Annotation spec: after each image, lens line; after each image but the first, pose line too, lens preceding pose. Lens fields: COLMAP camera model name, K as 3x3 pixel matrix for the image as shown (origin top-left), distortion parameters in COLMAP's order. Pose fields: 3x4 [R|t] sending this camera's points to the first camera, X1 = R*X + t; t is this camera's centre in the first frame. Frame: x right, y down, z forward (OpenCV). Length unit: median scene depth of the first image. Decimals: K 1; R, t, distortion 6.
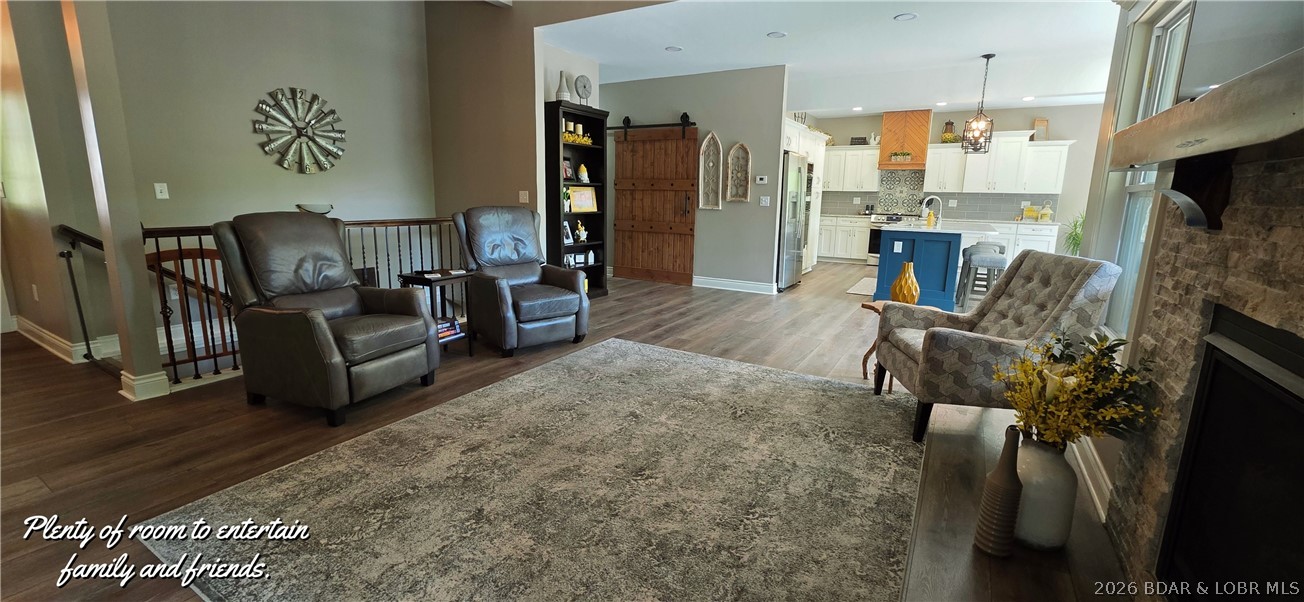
lens RADIAL K [[520.2, 0, 655.0], [0, 520.2, 290.5], [0, 0, 1]] dist [-0.000789, -0.000669]
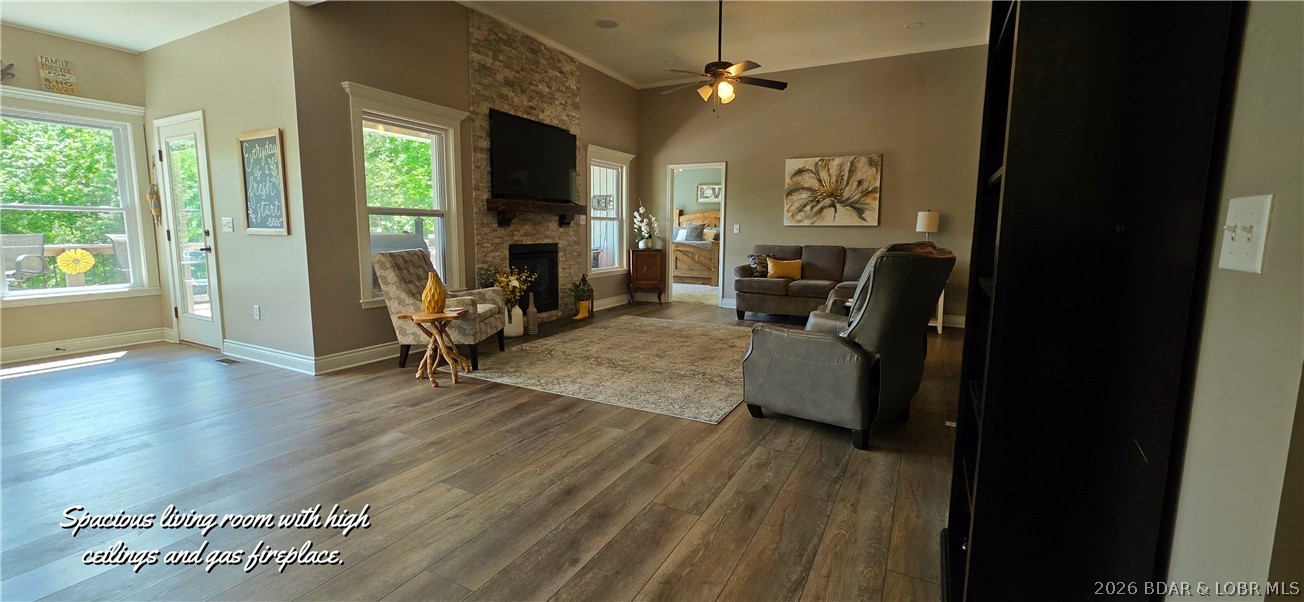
lens RADIAL K [[520.2, 0, 655.0], [0, 520.2, 290.5], [0, 0, 1]] dist [-0.000789, -0.000669]
pose [[-0.998286, -0.026596, -0.052135, 0.025738], [-0.040938, 0.953923, 0.297246, -0.170383], [0.041827, 0.298870, -0.953377, 0.960149]]
